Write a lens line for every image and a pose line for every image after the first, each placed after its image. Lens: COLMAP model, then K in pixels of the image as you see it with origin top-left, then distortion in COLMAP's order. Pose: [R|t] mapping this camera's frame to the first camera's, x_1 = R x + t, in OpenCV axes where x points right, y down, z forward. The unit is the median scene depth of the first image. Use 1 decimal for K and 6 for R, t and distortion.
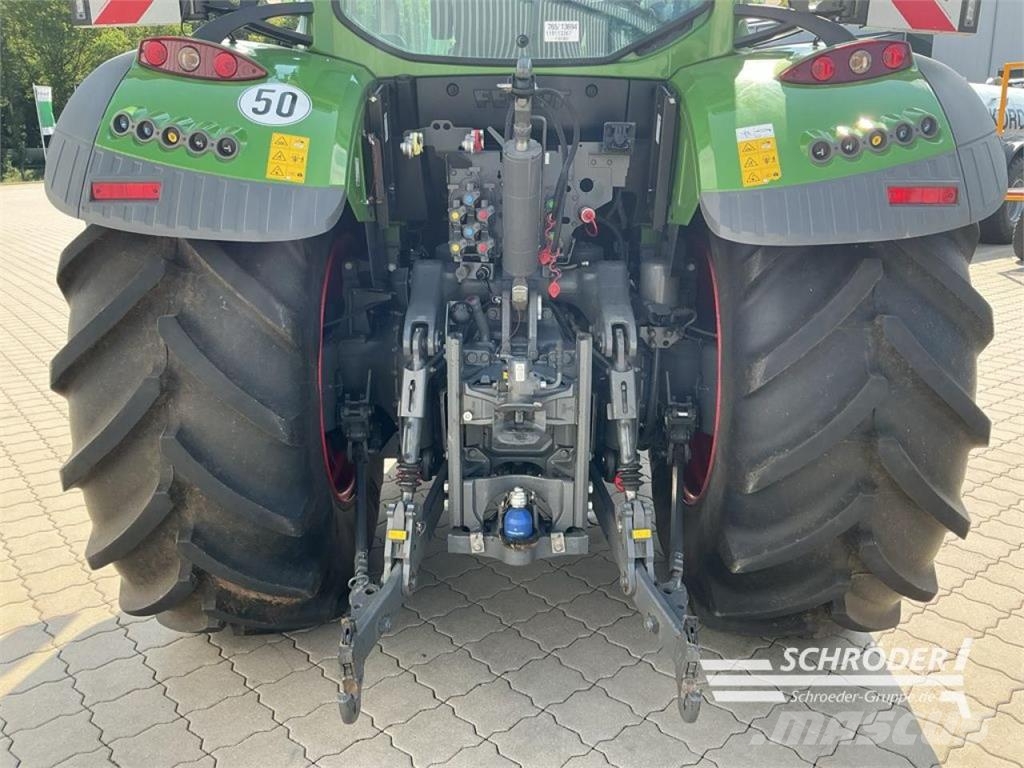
lens RADIAL K [[850.7, 0, 509.4], [0, 850.7, 390.1], [0, 0, 1]] dist [0.090500, -0.151171]
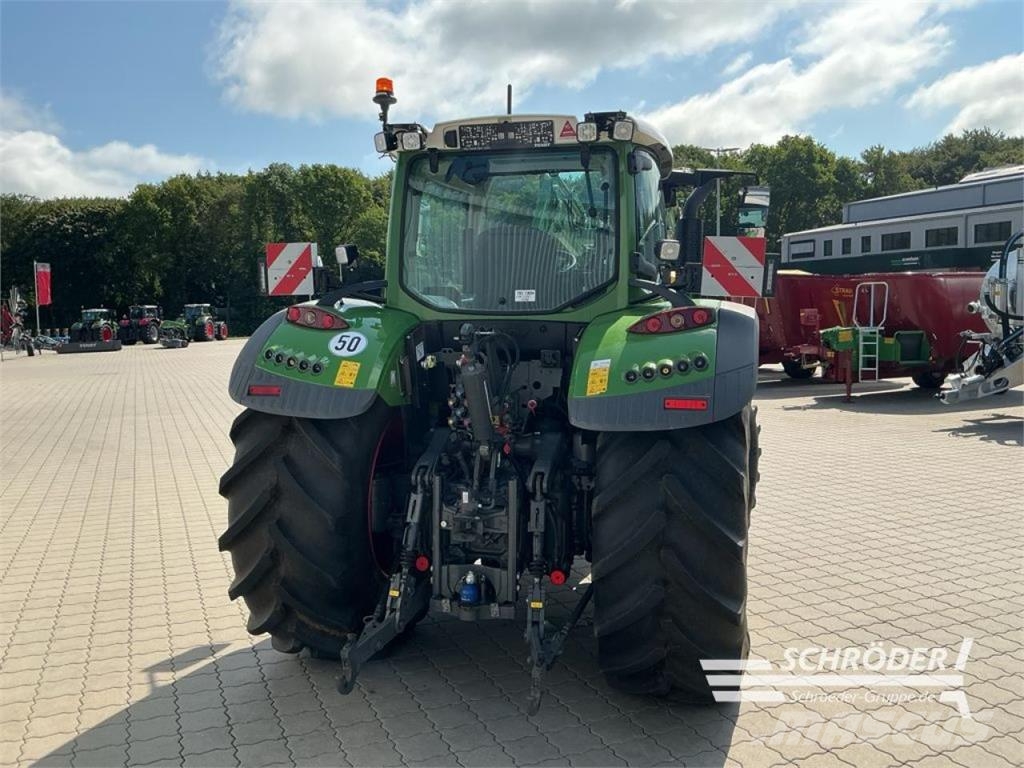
lens RADIAL K [[850.7, 0, 504.5], [0, 850.7, 389.6], [0, 0, 1]] dist [0.090500, -0.151171]
pose [[0.965895, 0.021355, -0.258053, 0.481878], [-0.065458, 0.984361, -0.163550, 0.036494], [0.250525, 0.174864, 0.952187, -0.583238]]
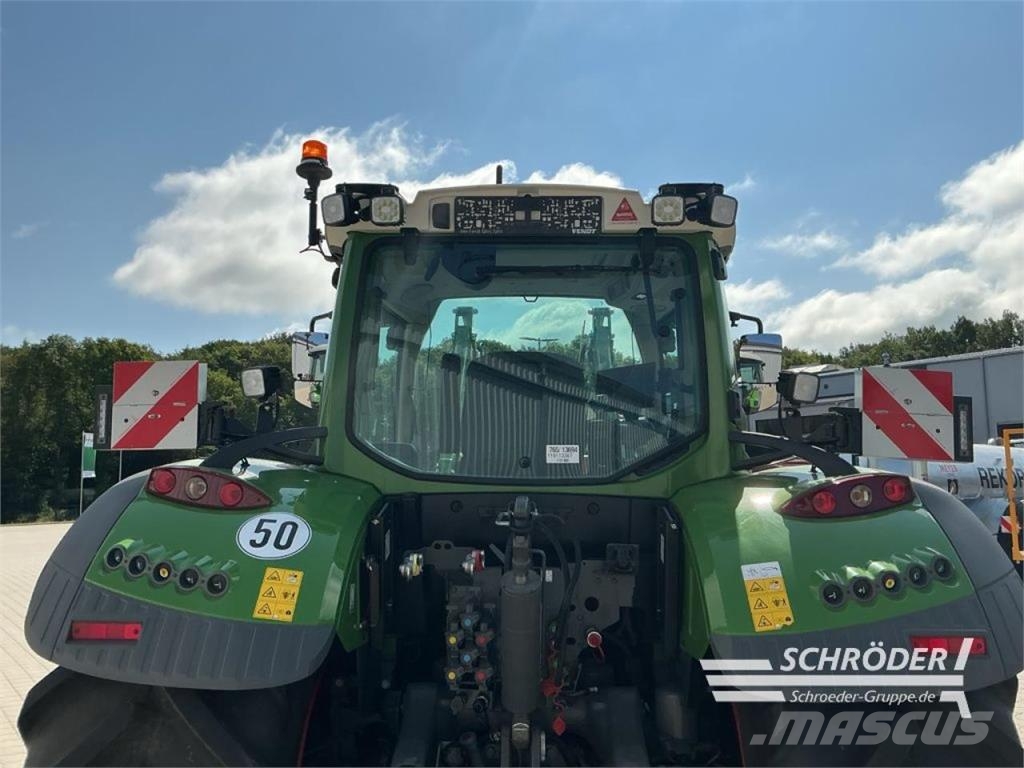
lens RADIAL K [[850.7, 0, 507.6], [0, 850.7, 379.1], [0, 0, 1]] dist [0.090500, -0.151171]
pose [[0.999674, 0.001539, -0.025505, 0.021892], [-0.011387, 0.920415, -0.390776, -0.103996], [0.022874, 0.390939, 0.920132, 0.017528]]
